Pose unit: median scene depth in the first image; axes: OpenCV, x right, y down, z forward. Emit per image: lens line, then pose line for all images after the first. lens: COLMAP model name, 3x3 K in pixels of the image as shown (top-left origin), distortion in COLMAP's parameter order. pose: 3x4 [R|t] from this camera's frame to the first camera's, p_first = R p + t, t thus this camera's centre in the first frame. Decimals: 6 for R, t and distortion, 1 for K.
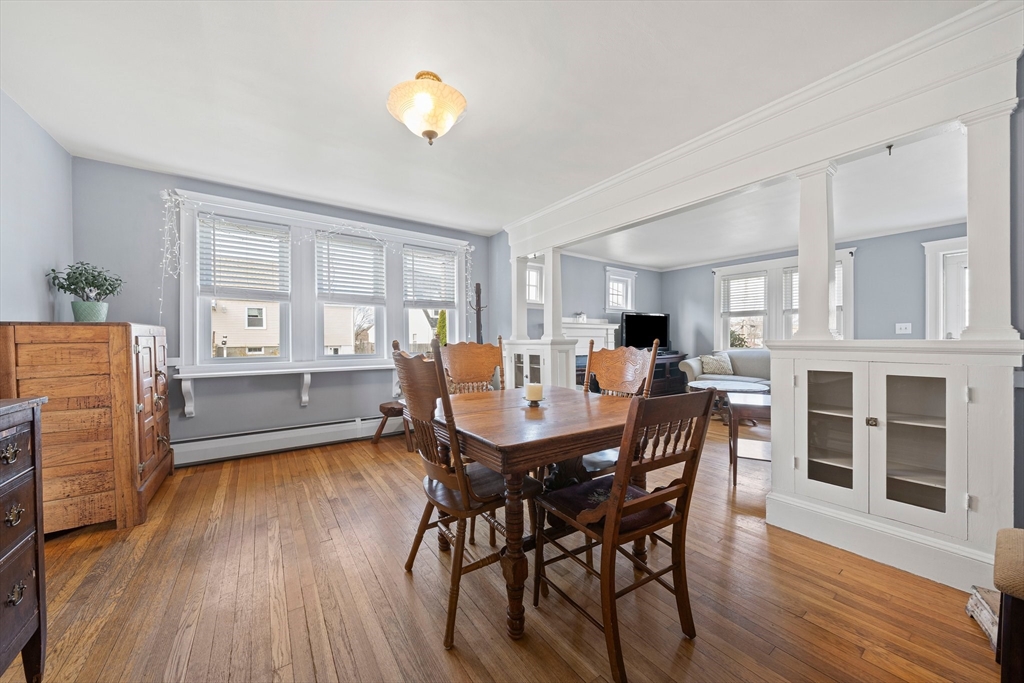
lens RADIAL K [[364.0, 0, 505.0], [0, 364.0, 359.7], [0, 0, 1]] dist [-0.008124, -0.000021]
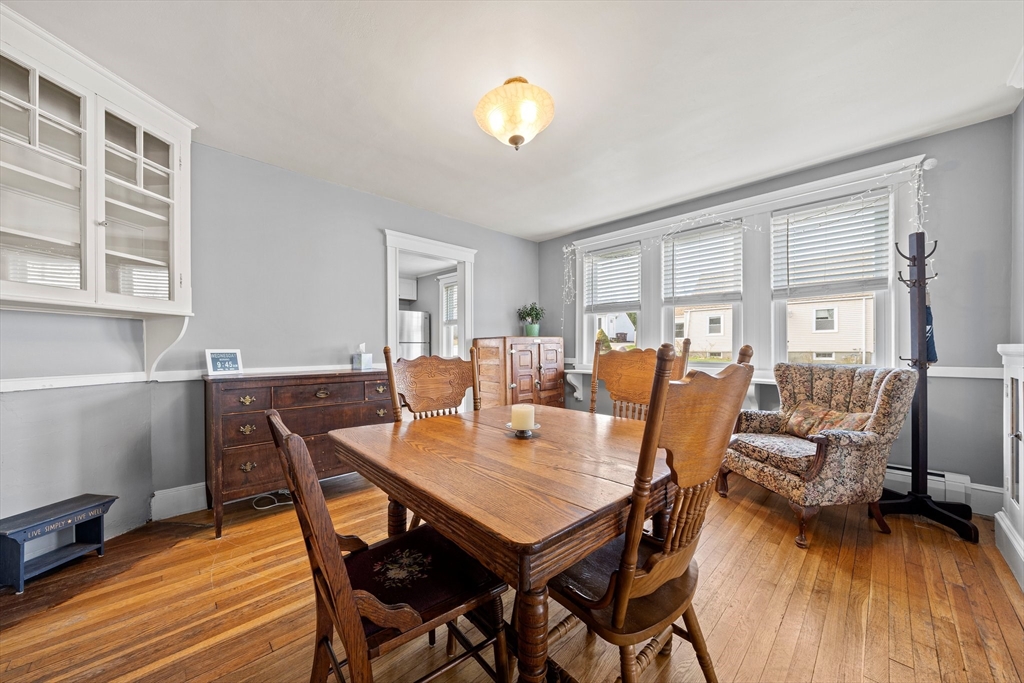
lens RADIAL K [[362.4, 0, 507.9], [0, 362.4, 352.2], [0, 0, 1]] dist [-0.007412, -0.000094]
pose [[0.148570, 0.016313, -0.988767, 0.335445], [-0.048314, 0.998790, 0.009219, -0.021815], [0.987721, 0.046401, 0.149178, 0.371958]]
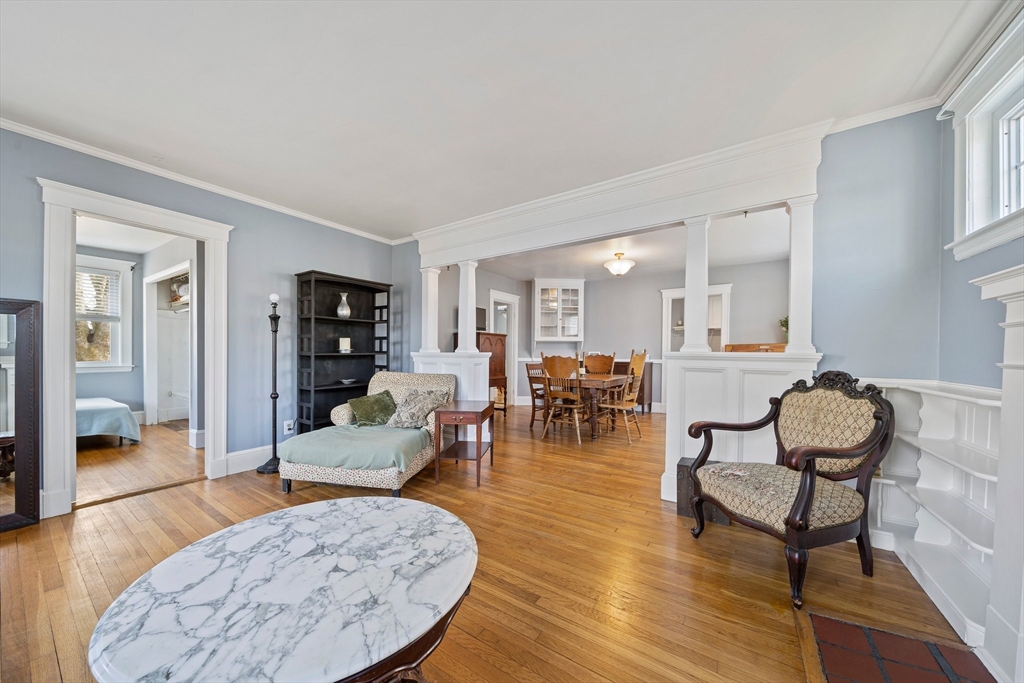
lens RADIAL K [[362.4, 0, 507.9], [0, 362.4, 352.2], [0, 0, 1]] dist [-0.007412, -0.000094]
pose [[-0.936011, 0.004559, -0.351942, 0.638712], [-0.015588, 0.998398, 0.054389, -0.078472], [0.351626, 0.056394, -0.934440, 1.375029]]
